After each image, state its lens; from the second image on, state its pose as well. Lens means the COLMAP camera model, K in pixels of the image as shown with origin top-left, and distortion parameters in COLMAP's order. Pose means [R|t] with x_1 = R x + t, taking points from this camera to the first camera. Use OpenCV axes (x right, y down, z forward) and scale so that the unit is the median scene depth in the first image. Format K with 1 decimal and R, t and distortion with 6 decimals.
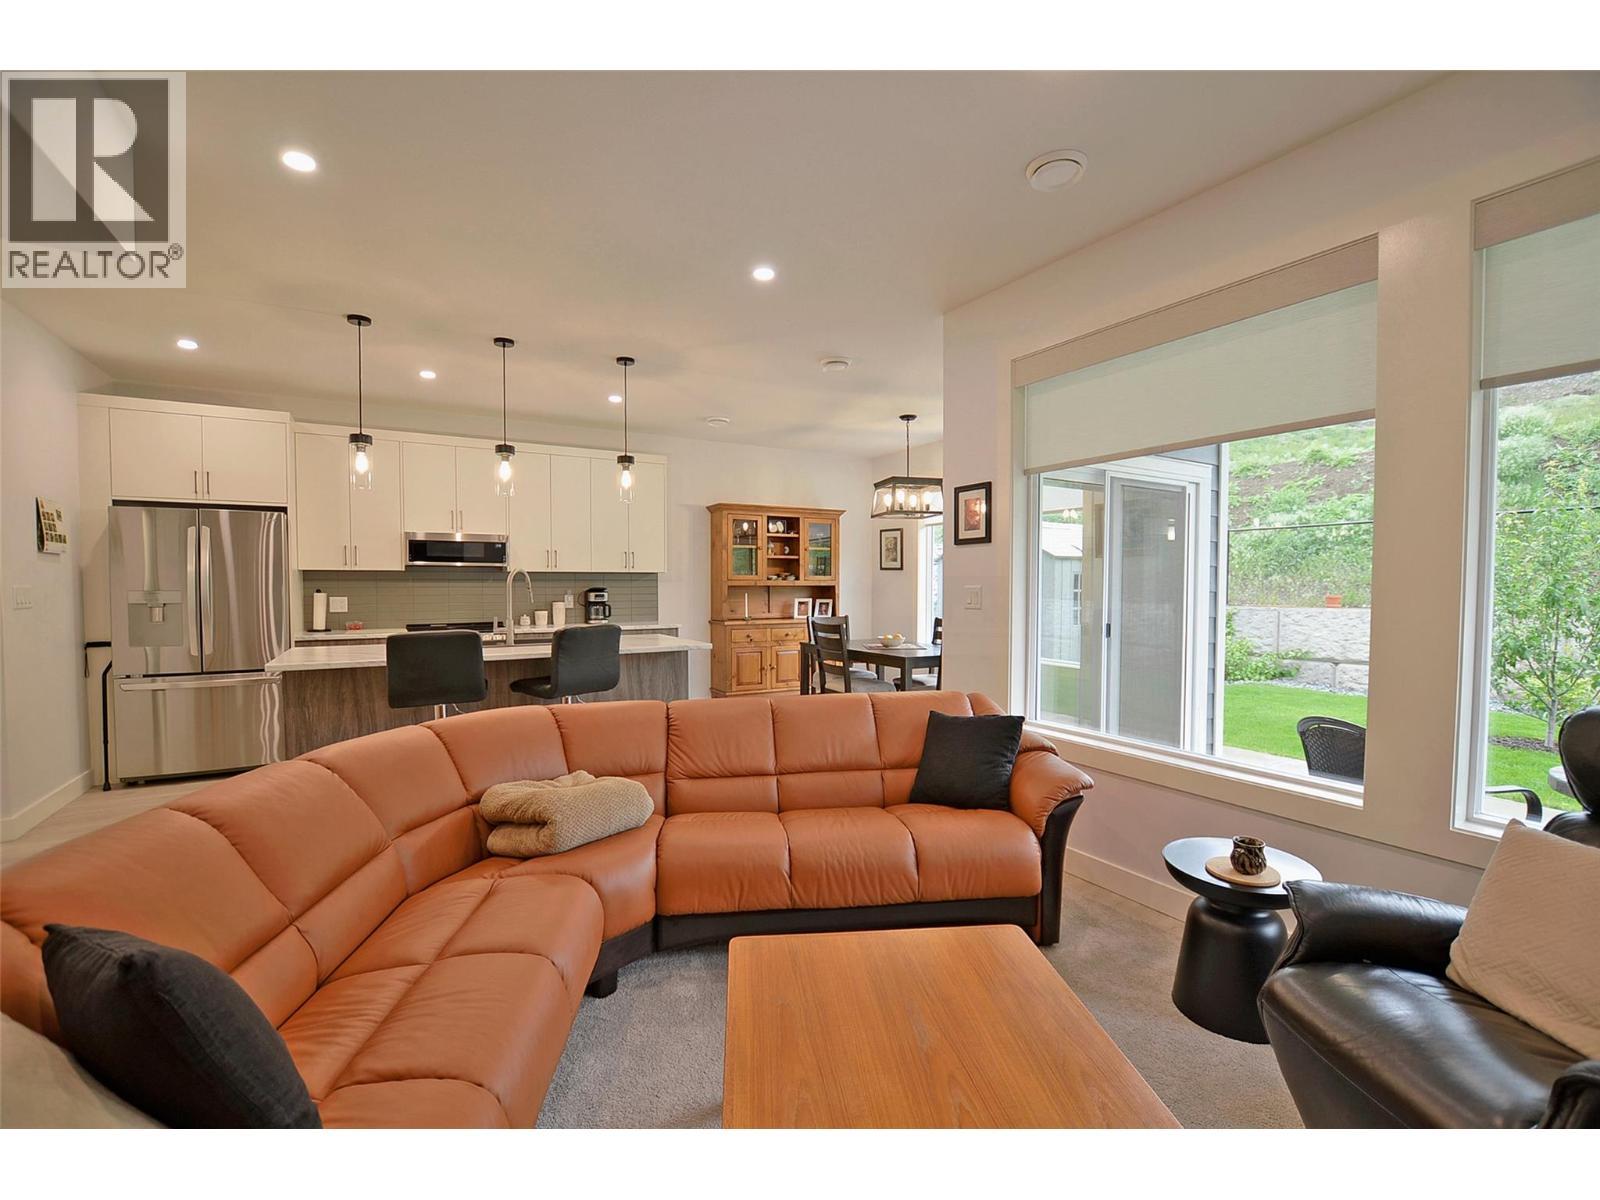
lens RADIAL K [[701.1, 0, 804.2], [0, 701.1, 612.2], [0, 0, 1]] dist [-0.027850, 0.001218]
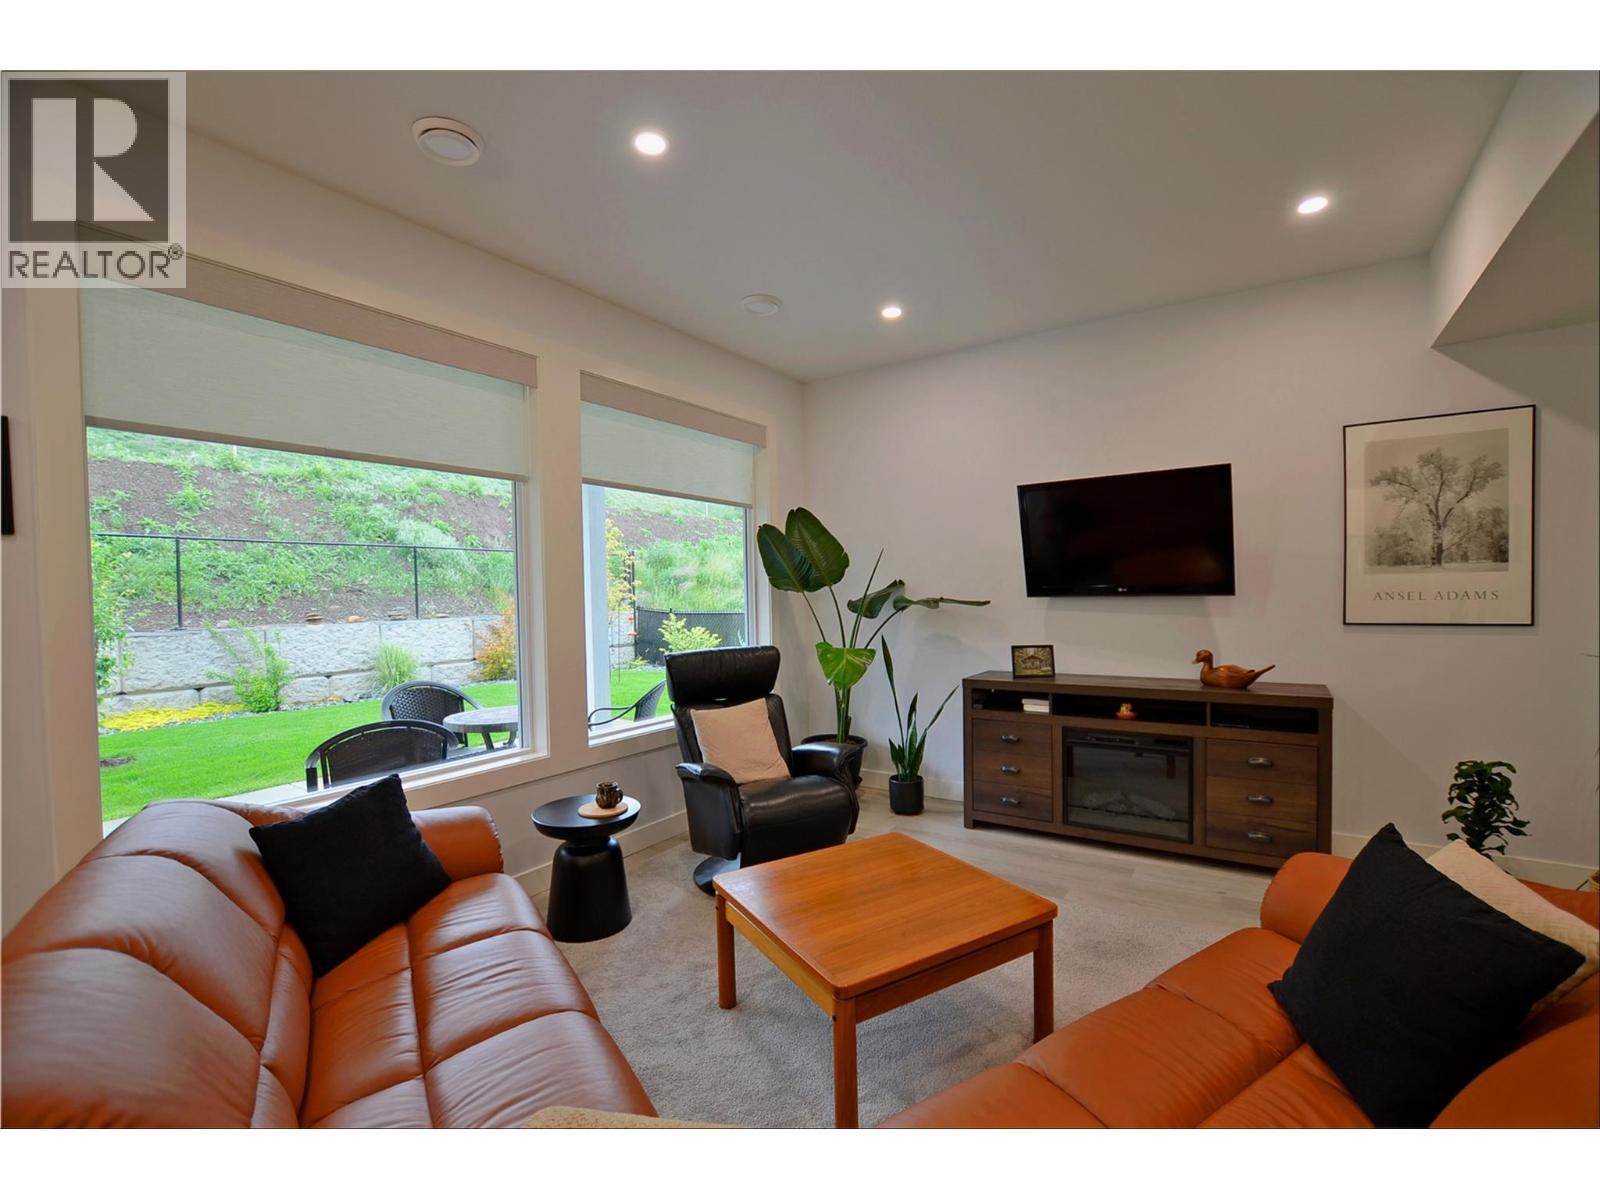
lens RADIAL K [[701.1, 0, 804.2], [0, 701.1, 612.2], [0, 0, 1]] dist [-0.027850, 0.001218]
pose [[-0.427862, -0.020428, 0.903613, -0.246252], [0.056698, 0.997169, 0.049390, -0.018889], [-0.902064, 0.072365, -0.425493, 0.382863]]
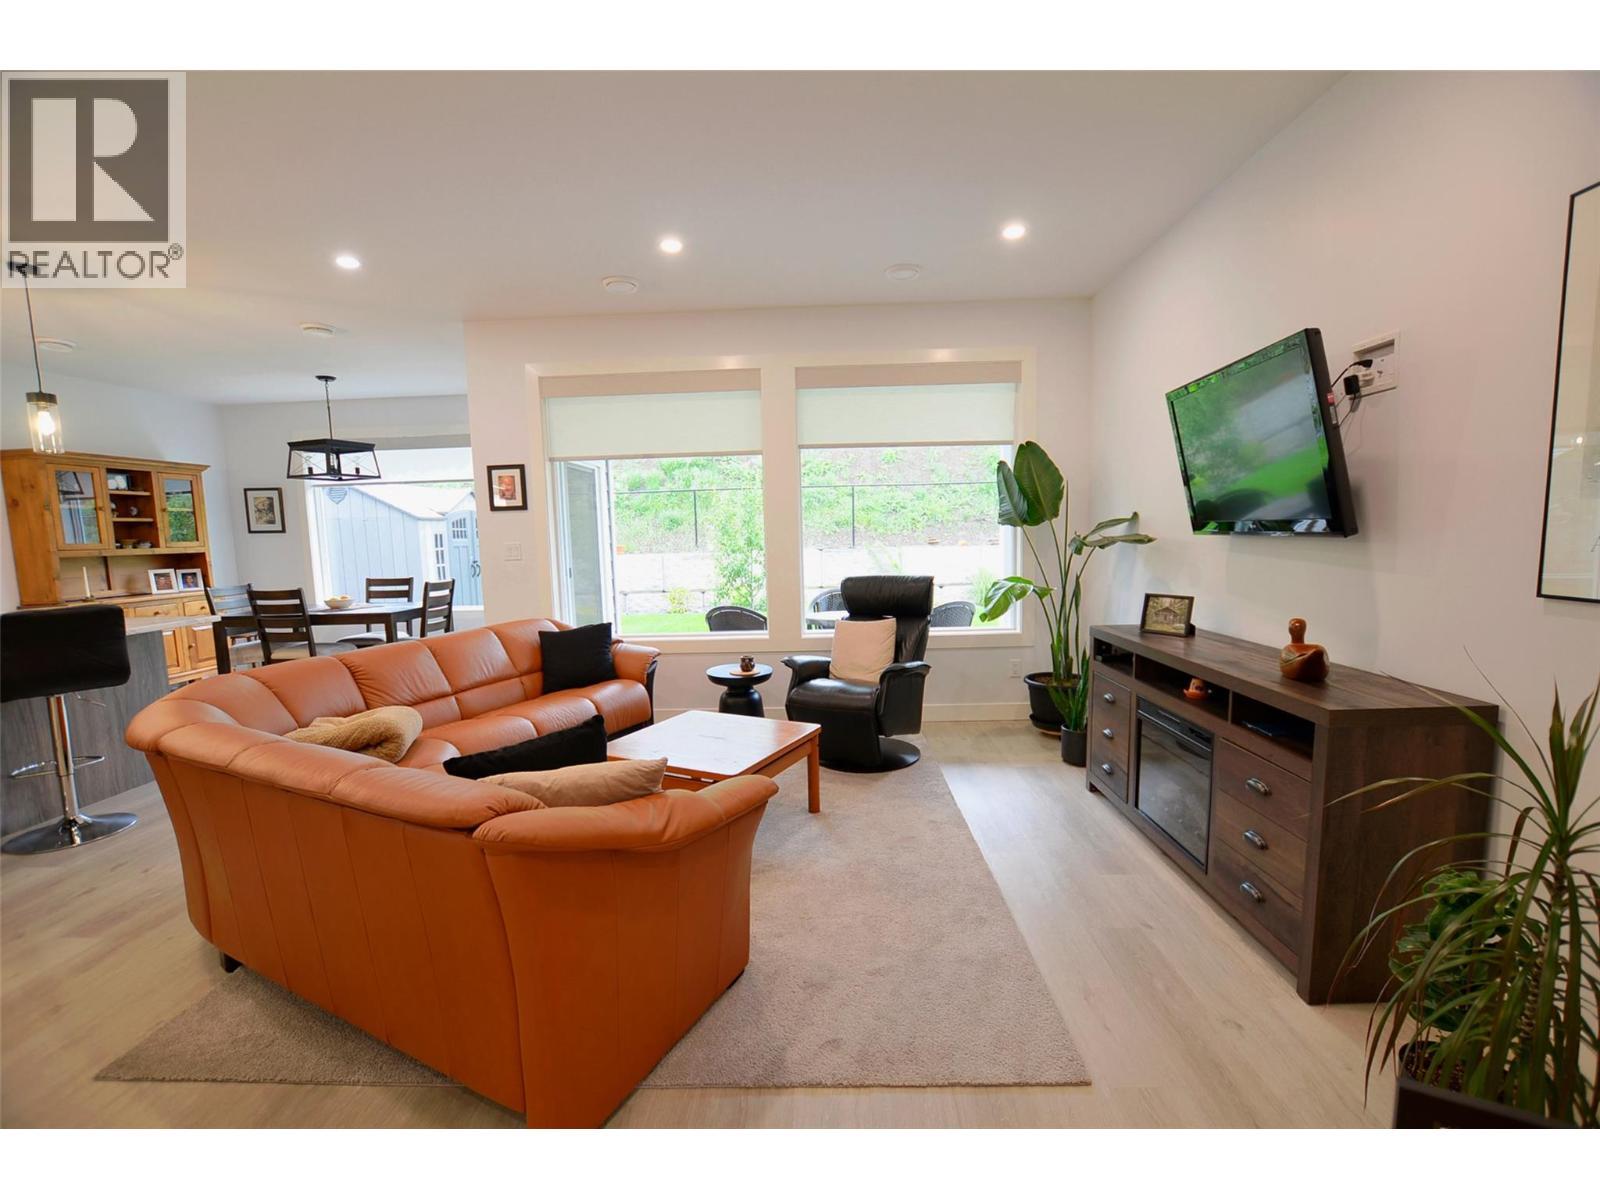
lens RADIAL K [[701.1, 0, 804.2], [0, 701.1, 612.2], [0, 0, 1]] dist [-0.027850, 0.001218]
pose [[0.538151, -0.110226, 0.835610, -0.327772], [0.060514, 0.993906, 0.092134, 0.002621], [-0.840673, 0.000984, 0.541542, -0.097825]]
